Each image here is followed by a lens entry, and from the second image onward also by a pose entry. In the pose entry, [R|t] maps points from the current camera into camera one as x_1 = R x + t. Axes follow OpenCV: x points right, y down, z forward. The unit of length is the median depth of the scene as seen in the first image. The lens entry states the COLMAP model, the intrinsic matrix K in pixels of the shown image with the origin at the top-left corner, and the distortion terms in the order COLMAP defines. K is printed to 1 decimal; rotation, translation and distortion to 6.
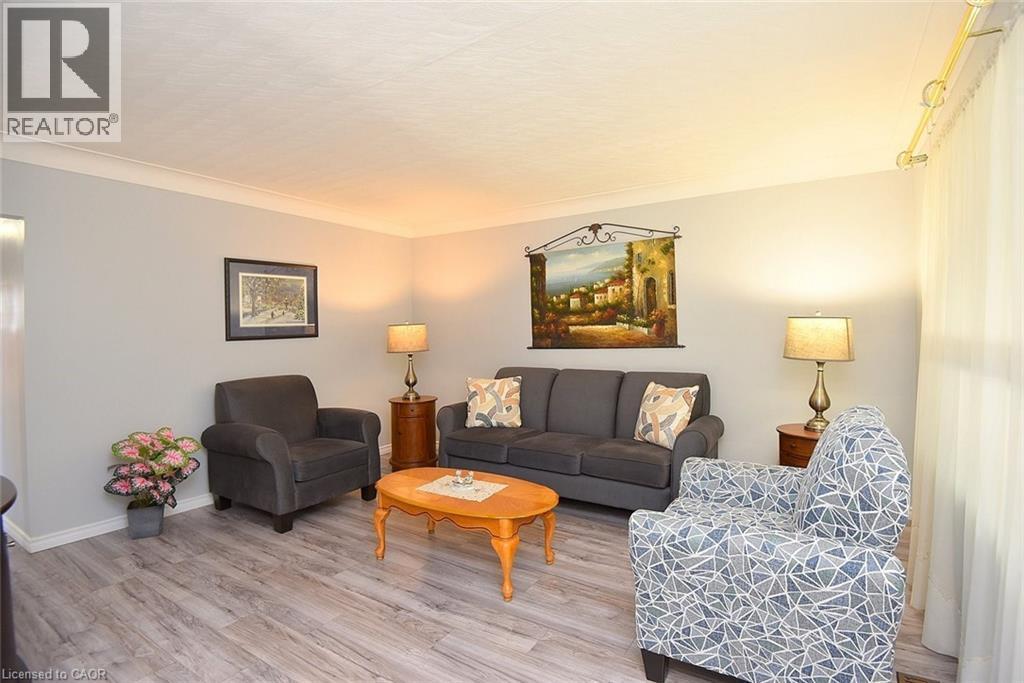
lens RADIAL K [[490.7, 0, 512.9], [0, 490.7, 337.9], [0, 0, 1]] dist [-0.040396, -0.000227]
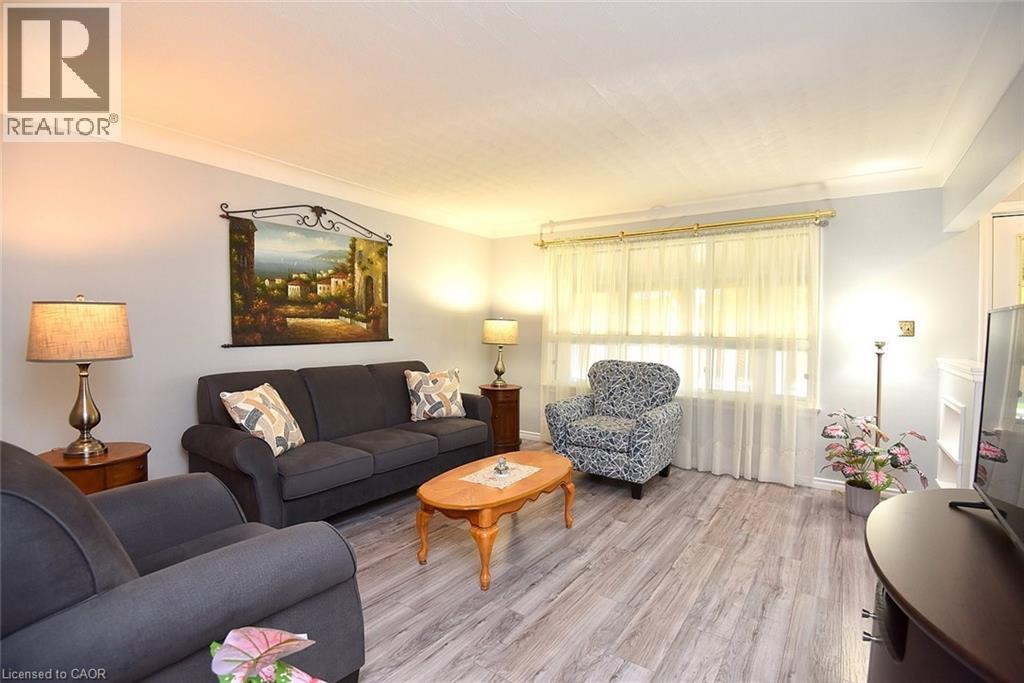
lens RADIAL K [[501.8, 0, 514.4], [0, 501.8, 346.2], [0, 0, 1]] dist [0.001802, -0.000146]
pose [[0.017669, -0.018752, 0.999668, -0.773447], [0.006290, 0.999806, 0.018644, 0.011205], [-0.999824, 0.005958, 0.017783, 0.632220]]
